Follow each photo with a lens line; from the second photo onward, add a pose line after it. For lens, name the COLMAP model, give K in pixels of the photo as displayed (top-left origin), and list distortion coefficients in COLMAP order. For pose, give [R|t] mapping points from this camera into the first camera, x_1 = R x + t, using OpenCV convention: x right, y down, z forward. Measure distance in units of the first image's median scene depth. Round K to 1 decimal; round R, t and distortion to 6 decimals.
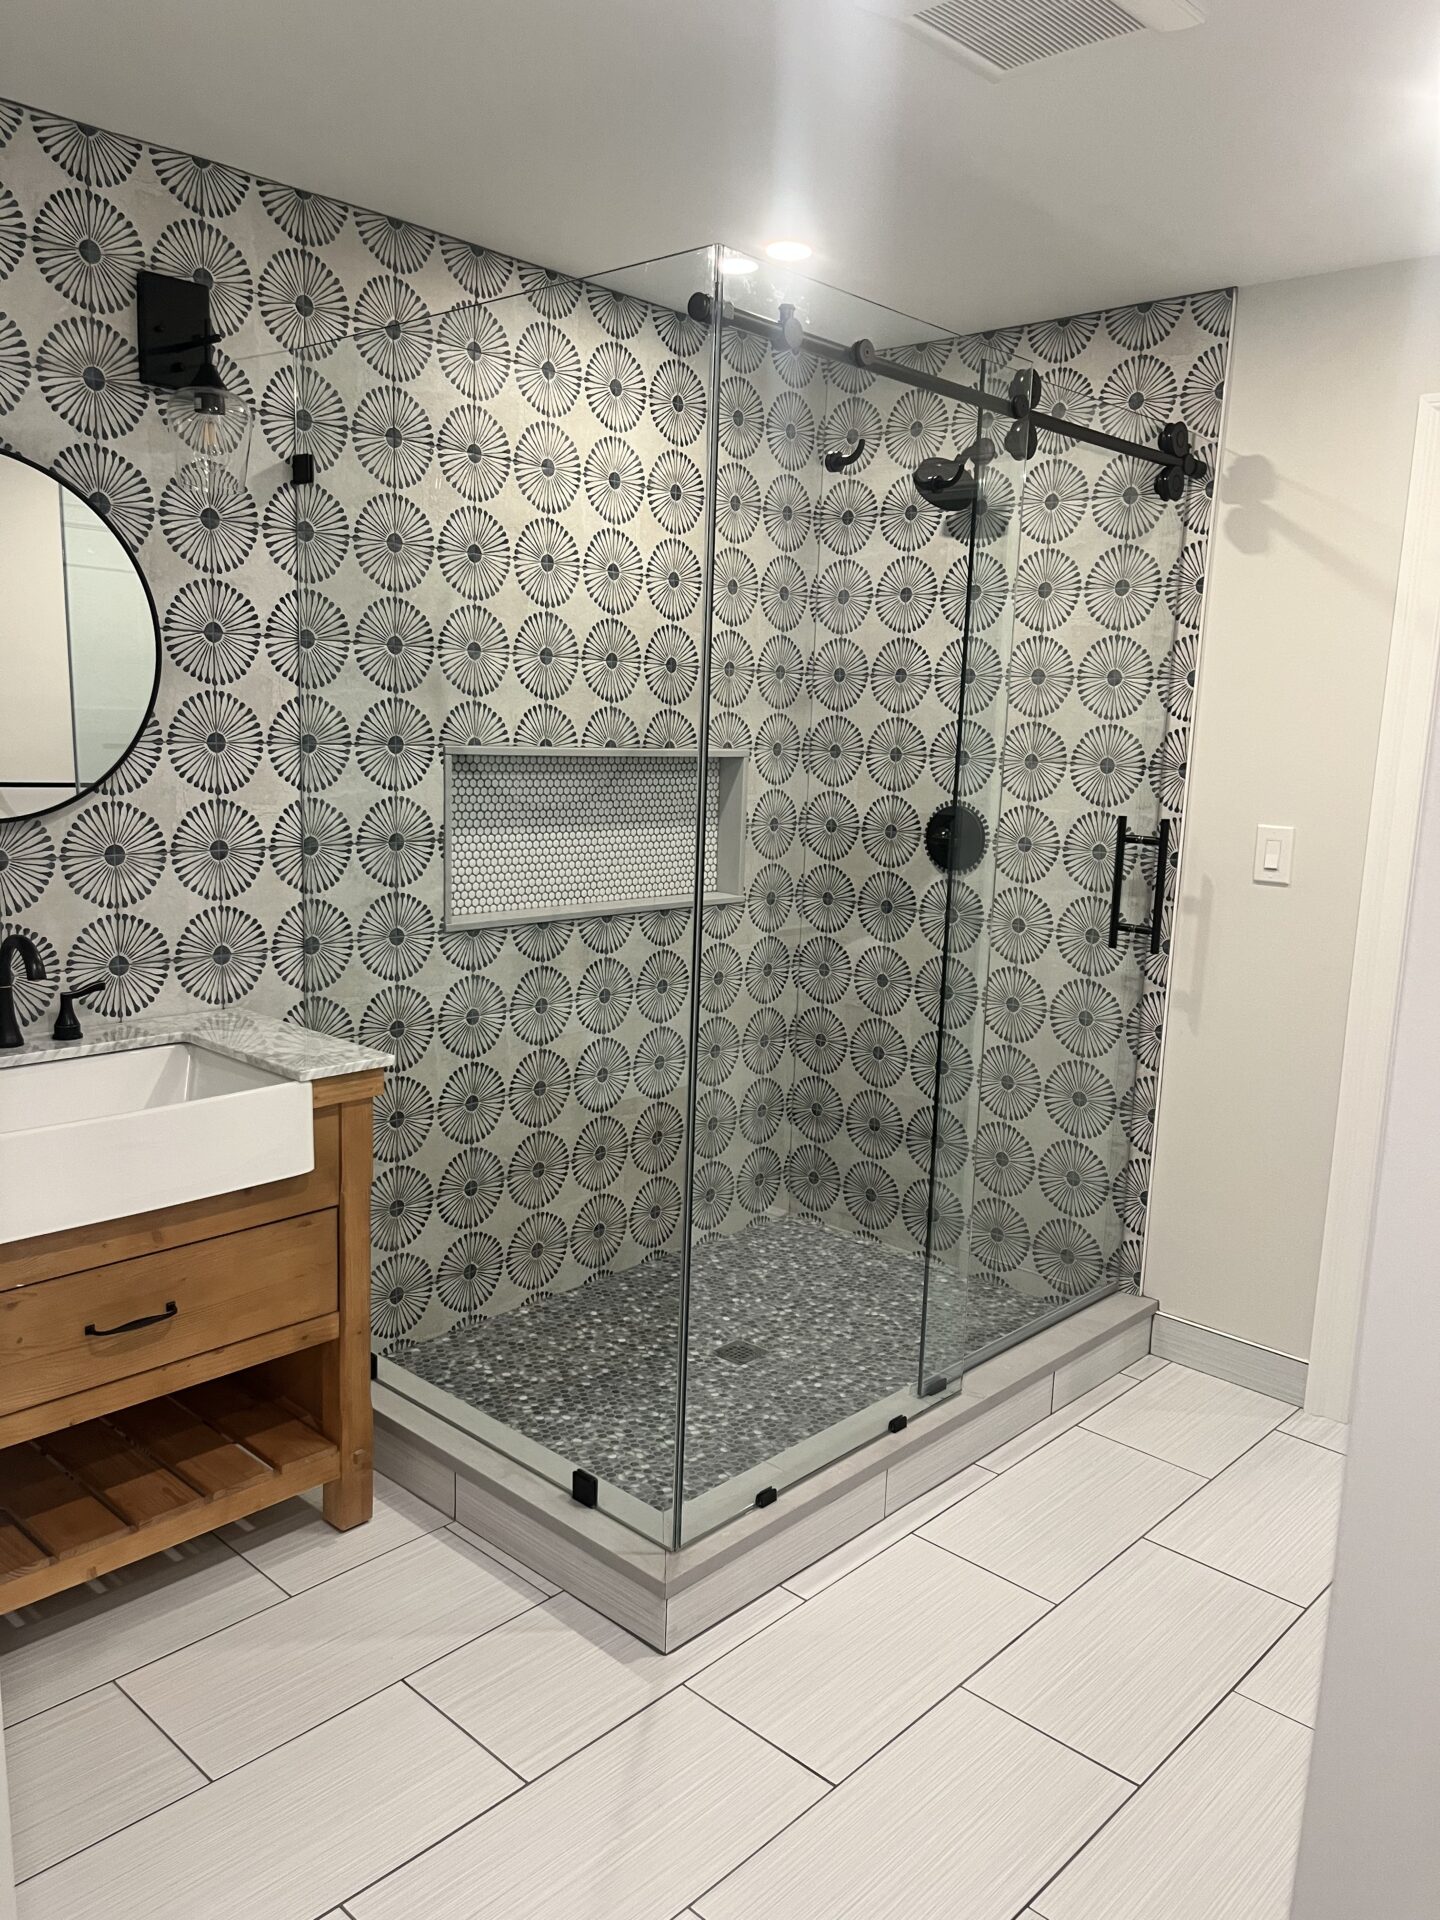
lens RADIAL K [[1464.2, 0, 720.0], [0, 1464.2, 960.0], [0, 0, 1]] dist [0.029473, 0.003368]
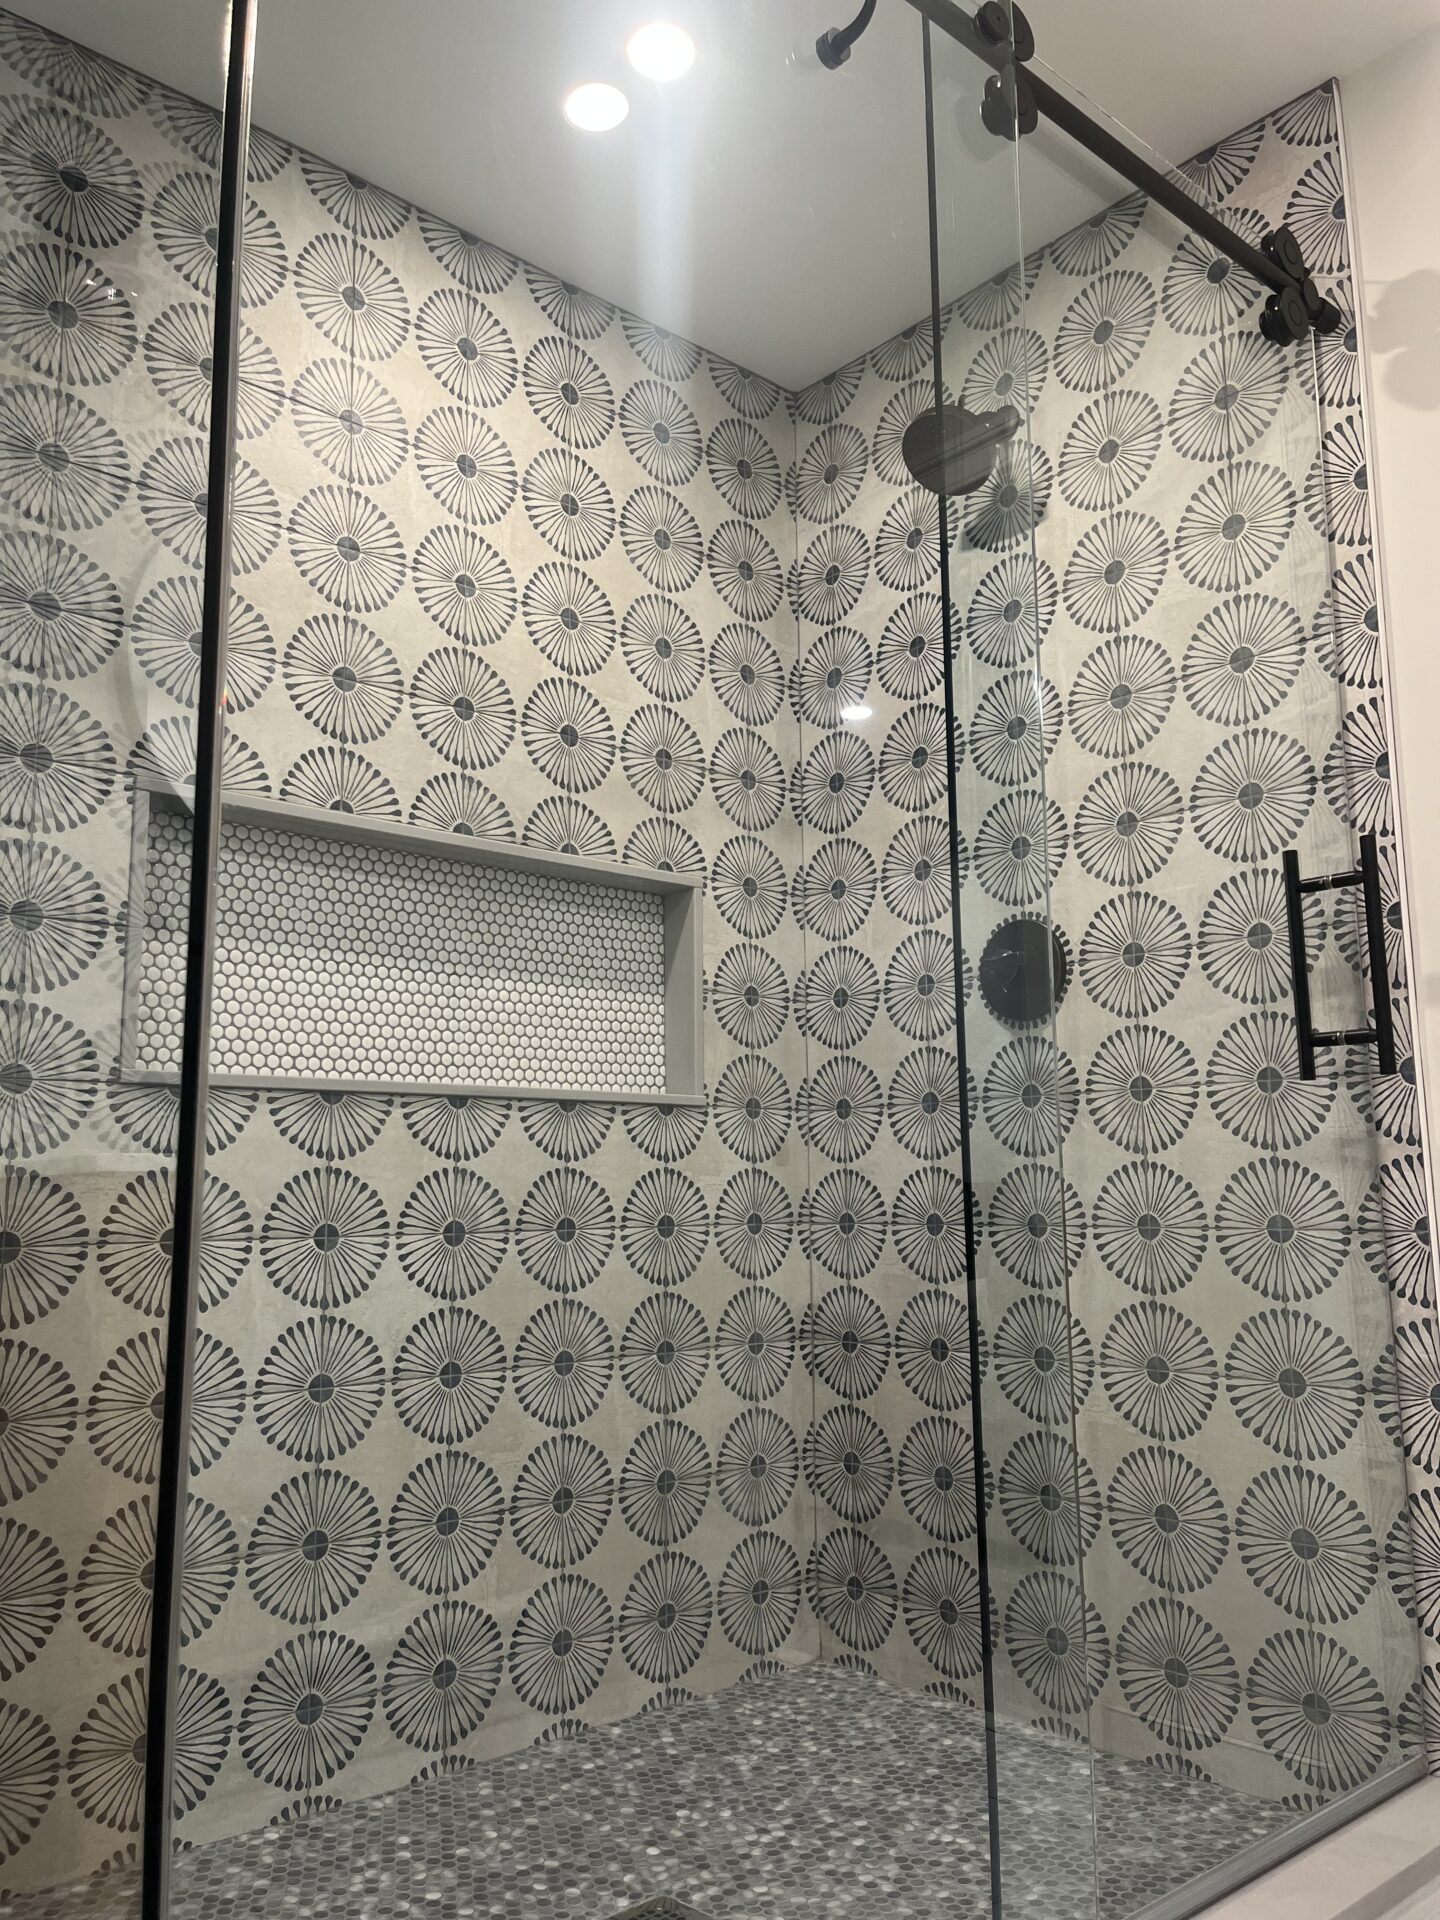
lens RADIAL K [[1460.5, 0, 721.8], [0, 1460.5, 947.5], [0, 0, 1]] dist [0.084724, -0.112476]
pose [[0.994580, -0.059257, -0.085433, 0.093409], [0.027673, 0.942925, -0.331855, 0.122468], [0.100222, 0.327692, 0.939454, 0.421008]]
